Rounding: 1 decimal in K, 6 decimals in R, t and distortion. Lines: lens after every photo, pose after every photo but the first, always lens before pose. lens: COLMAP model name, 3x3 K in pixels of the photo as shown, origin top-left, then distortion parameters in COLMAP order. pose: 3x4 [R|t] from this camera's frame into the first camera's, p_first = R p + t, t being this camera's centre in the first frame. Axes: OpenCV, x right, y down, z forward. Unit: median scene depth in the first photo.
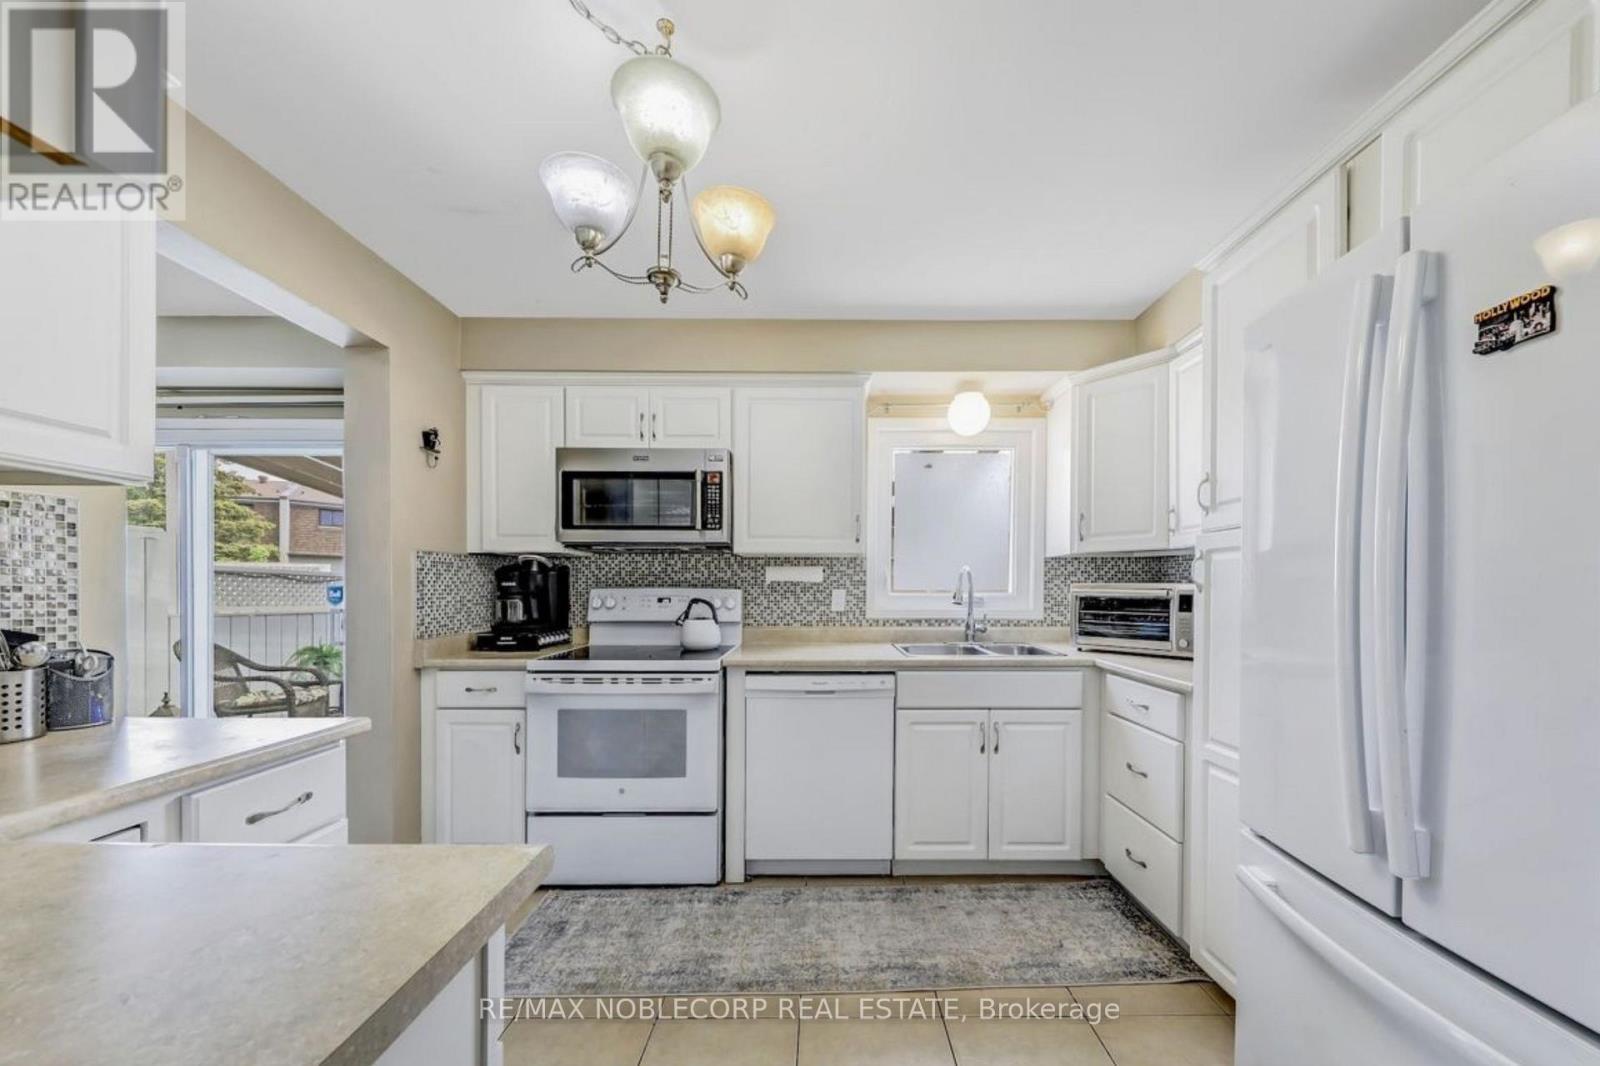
lens RADIAL K [[560.2, 0, 822.0], [0, 560.2, 583.3], [0, 0, 1]] dist [-0.000387, -0.000018]
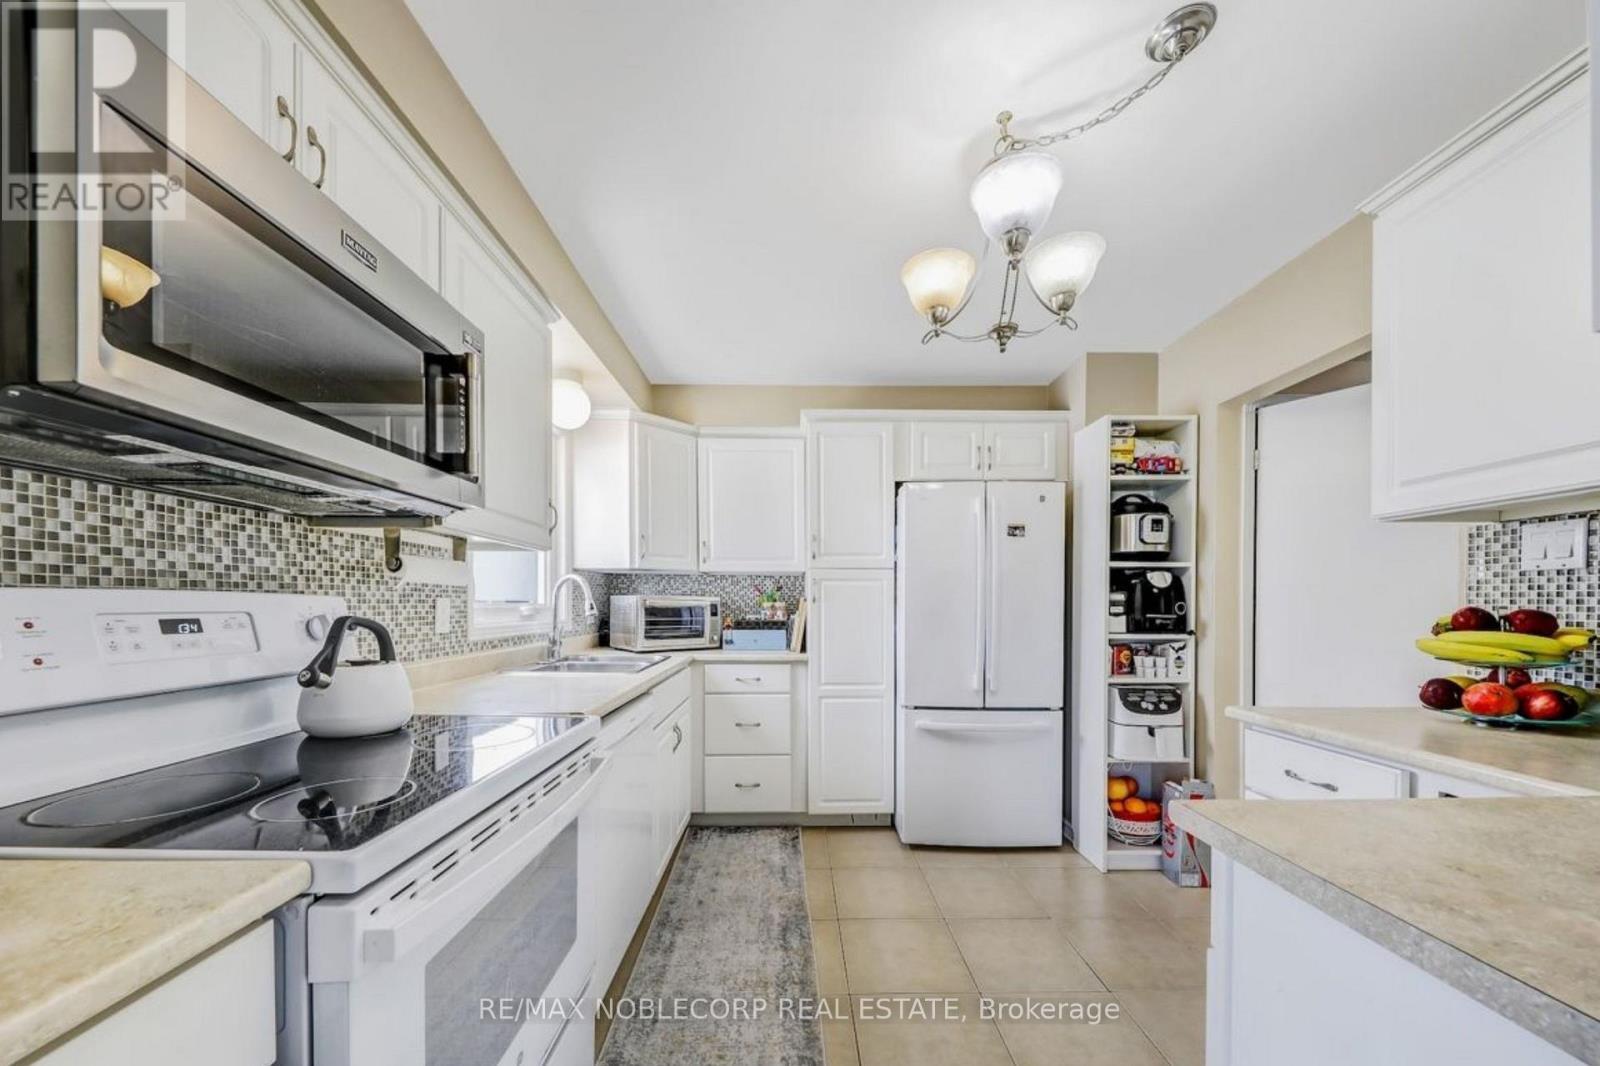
lens RADIAL K [[557.6, 0, 800.1], [0, 557.6, 604.0], [0, 0, 1]] dist [0.000003, -0.000035]
pose [[-0.012961, -0.003598, 0.999910, -0.743523], [-0.014963, 0.999882, 0.003404, 0.011229], [-0.999804, -0.014917, -0.013013, 0.747190]]
